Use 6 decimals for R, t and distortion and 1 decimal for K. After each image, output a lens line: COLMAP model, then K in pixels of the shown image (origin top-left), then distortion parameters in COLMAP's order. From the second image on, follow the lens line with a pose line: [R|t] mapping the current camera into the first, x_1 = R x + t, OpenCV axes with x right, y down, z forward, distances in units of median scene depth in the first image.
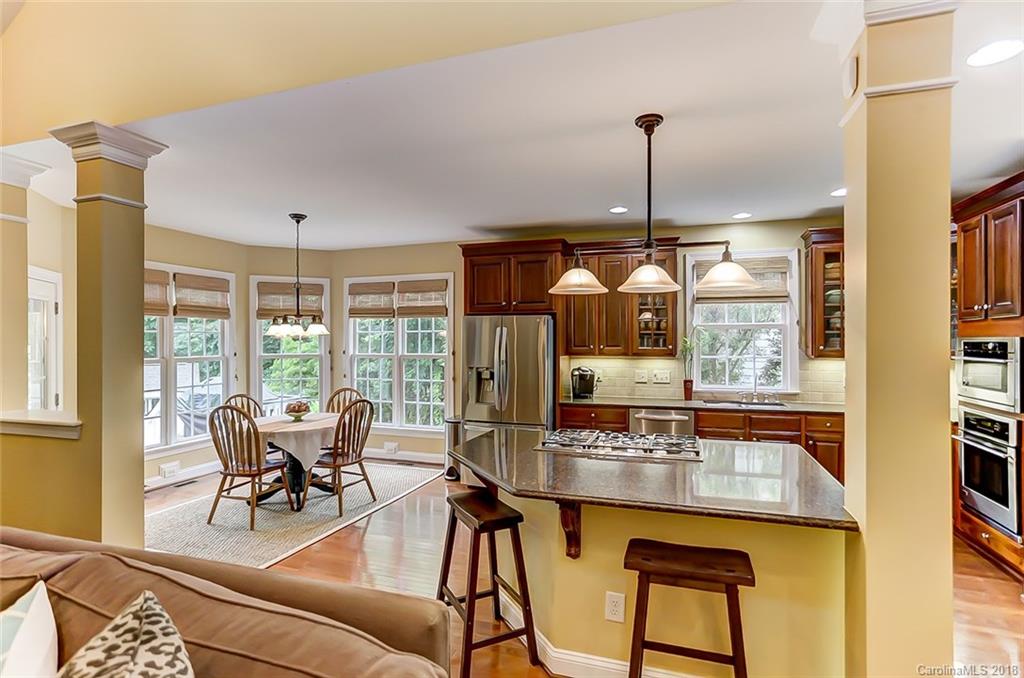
lens RADIAL K [[501.2, 0, 512.7], [0, 501.2, 340.4], [0, 0, 1]] dist [-0.000305, 0.003447]
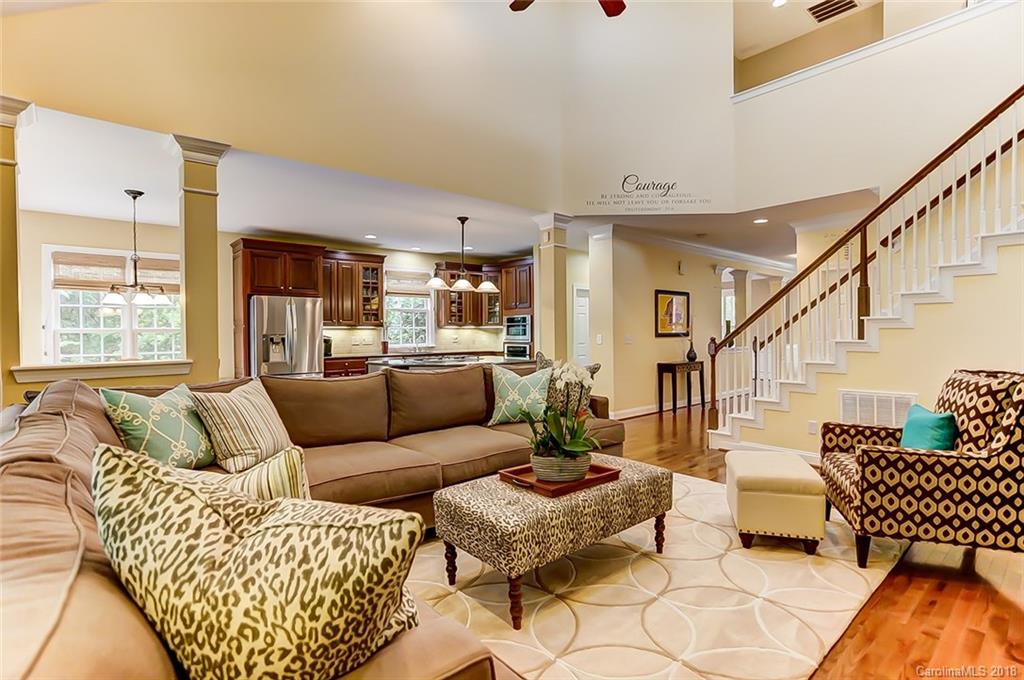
lens RADIAL K [[501.2, 0, 512.8], [0, 501.2, 334.0], [0, 0, 1]] dist [-0.000305, 0.003447]
pose [[0.521351, -0.005584, 0.853324, -0.883859], [0.011663, 0.999932, -0.000582, 0.061609], [-0.853262, 0.010256, 0.521381, -0.234183]]
